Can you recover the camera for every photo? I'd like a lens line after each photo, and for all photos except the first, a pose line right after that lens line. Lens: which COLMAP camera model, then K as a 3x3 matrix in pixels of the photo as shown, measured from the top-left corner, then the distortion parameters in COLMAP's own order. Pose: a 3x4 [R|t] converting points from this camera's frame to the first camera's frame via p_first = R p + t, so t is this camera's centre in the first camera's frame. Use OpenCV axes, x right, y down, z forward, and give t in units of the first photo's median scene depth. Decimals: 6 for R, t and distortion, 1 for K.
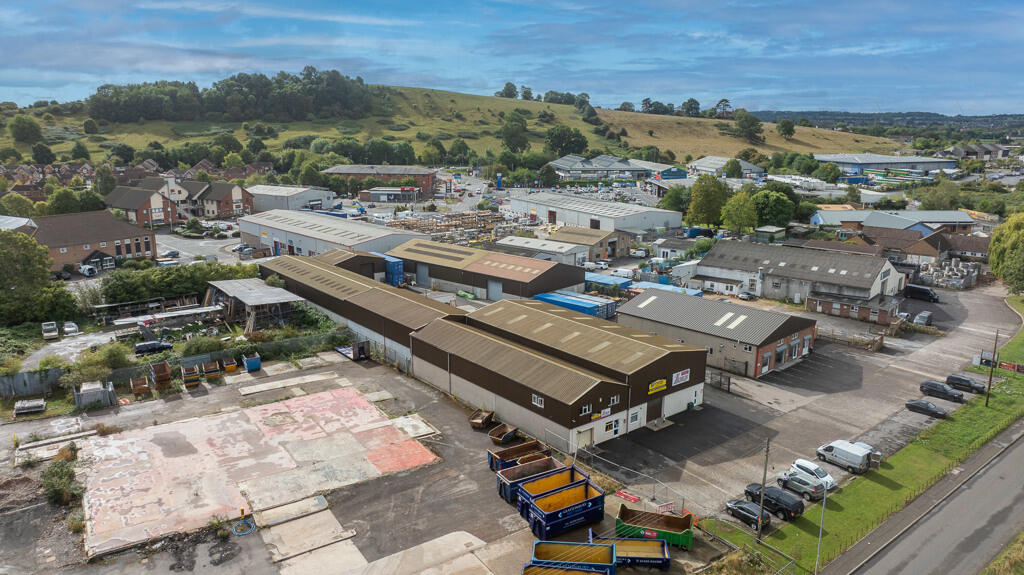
lens RADIAL K [[718.9, 0, 515.4], [0, 718.9, 285.9], [0, 0, 1]] dist [-0.024876, 0.010030]
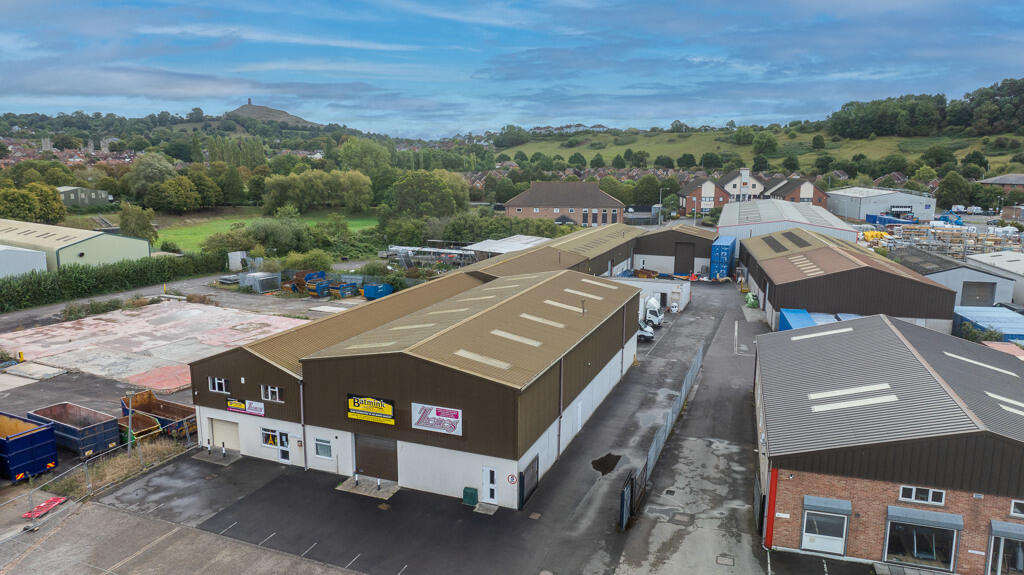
lens RADIAL K [[718.9, 0, 513.0], [0, 718.9, 284.0], [0, 0, 1]] dist [-0.024876, 0.010030]
pose [[0.486374, 0.151076, -0.860591, 0.218932], [-0.196019, 0.978699, 0.061027, 0.000856], [0.851479, 0.139010, 0.505628, 0.269093]]
